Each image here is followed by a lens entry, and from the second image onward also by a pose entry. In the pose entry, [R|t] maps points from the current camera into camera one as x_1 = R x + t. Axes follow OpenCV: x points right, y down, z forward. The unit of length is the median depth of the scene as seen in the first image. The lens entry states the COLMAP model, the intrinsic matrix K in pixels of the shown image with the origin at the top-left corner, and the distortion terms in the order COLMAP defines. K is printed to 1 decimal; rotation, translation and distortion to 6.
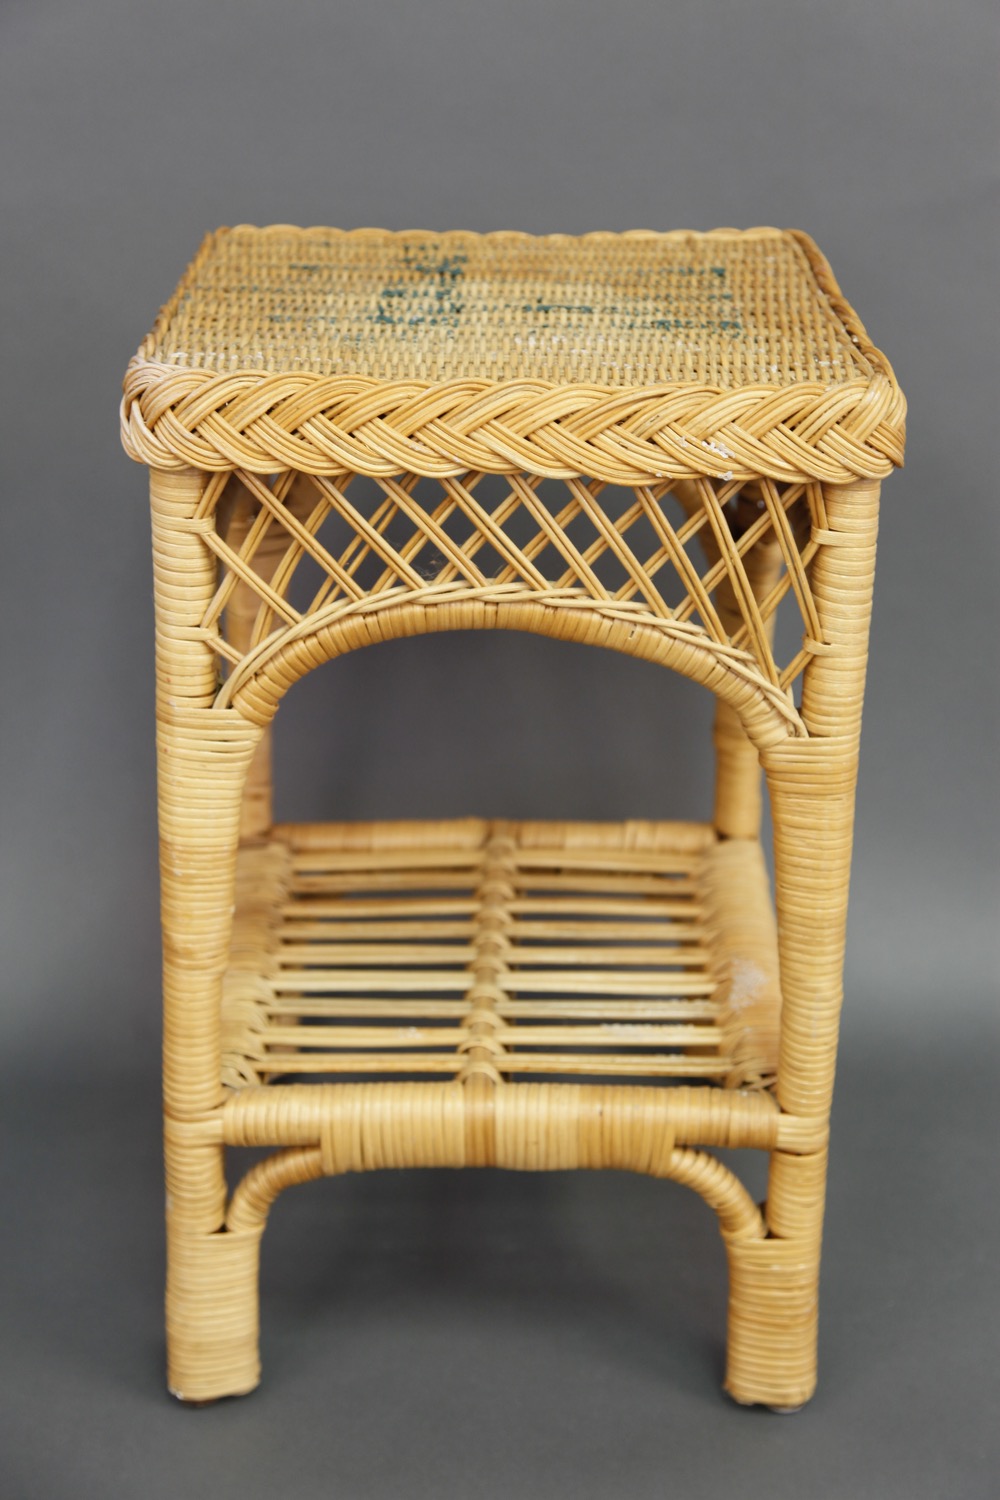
lens RADIAL K [[2339.8, 0, 500.0], [0, 2339.8, 750.0], [0, 0, 1]] dist [0.156428, 0.066065]
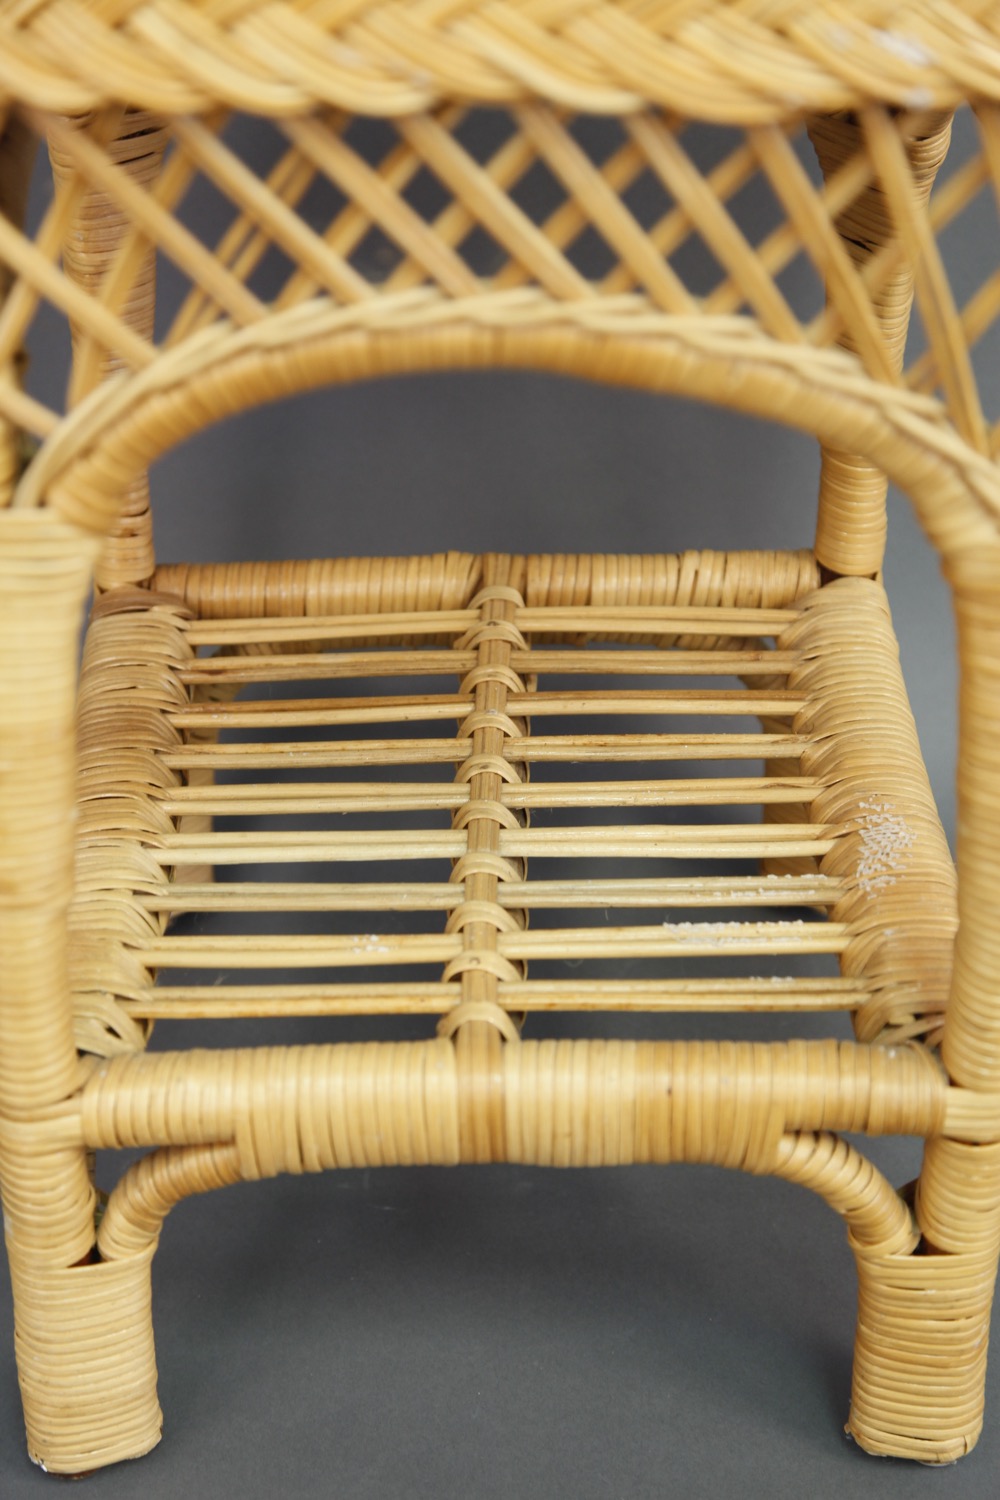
lens RADIAL K [[2542.8, 0, 500.0], [0, 2542.8, 750.0], [0, 0, 1]] dist [0.154312, 0.054025]
pose [[0.999751, -0.020718, 0.008291, -0.007315], [0.018504, 0.977319, 0.210961, -0.084522], [-0.012473, -0.210755, 0.977459, 0.335329]]
